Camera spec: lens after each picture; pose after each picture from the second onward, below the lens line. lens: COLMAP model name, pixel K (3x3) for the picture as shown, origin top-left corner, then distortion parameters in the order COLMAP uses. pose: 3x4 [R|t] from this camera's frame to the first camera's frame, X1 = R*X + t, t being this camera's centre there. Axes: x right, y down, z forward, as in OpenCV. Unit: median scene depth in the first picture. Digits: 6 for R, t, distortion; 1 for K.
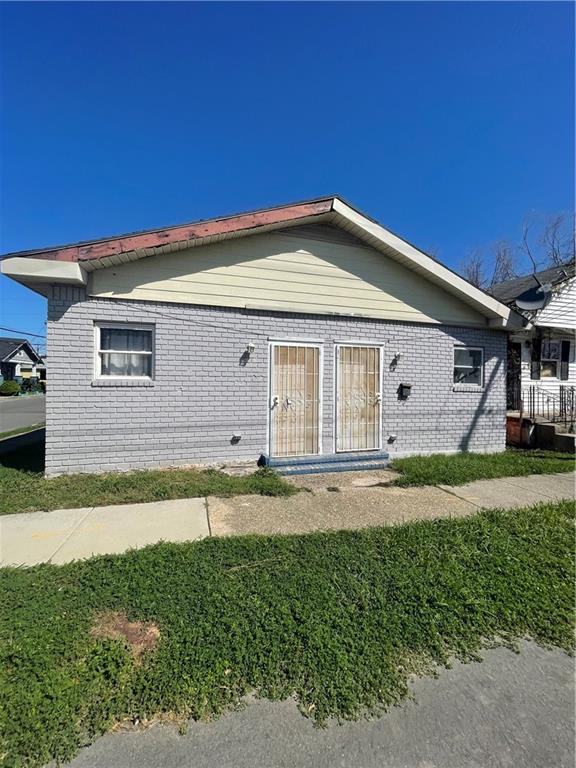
lens RADIAL K [[311.7, 0, 287.5], [0, 311.7, 382.2], [0, 0, 1]] dist [-0.003019, -0.000561]
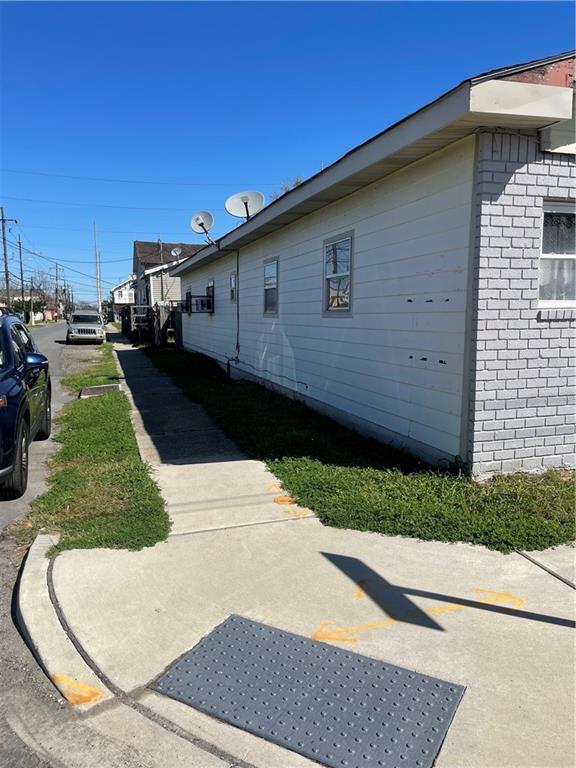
lens RADIAL K [[578.5, 0, 287.6], [0, 578.5, 383.9], [0, 0, 1]] dist [0.047119, -0.068602]
pose [[0.999773, -0.021272, 0.001358, -1.023069], [0.020953, 0.992470, 0.120679, -0.008740], [-0.003915, -0.120623, 0.992691, -0.046050]]
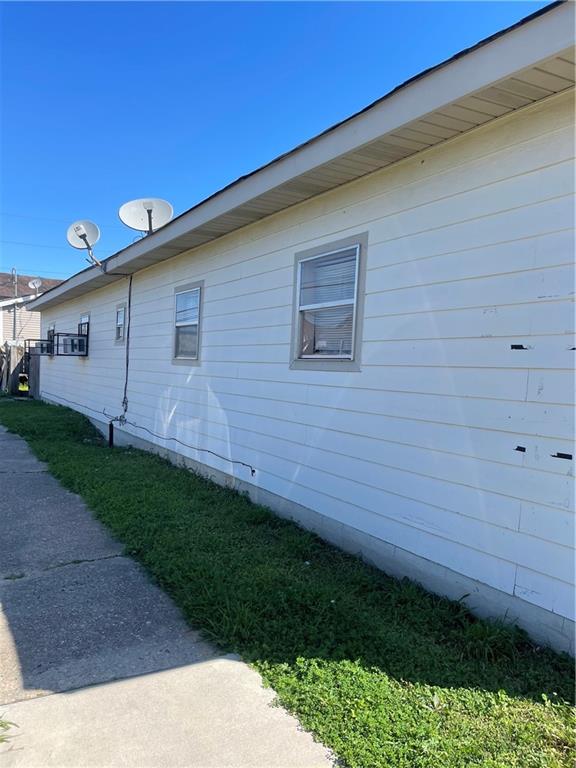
lens RADIAL K [[603.2, 0, 289.4], [0, 603.2, 385.1], [0, 0, 1]] dist [0.021014, -0.015230]
pose [[0.974977, 0.009059, 0.222121, -1.174799], [-0.017511, 0.999194, 0.036111, -0.006101], [-0.221615, -0.039097, 0.974350, 0.542539]]
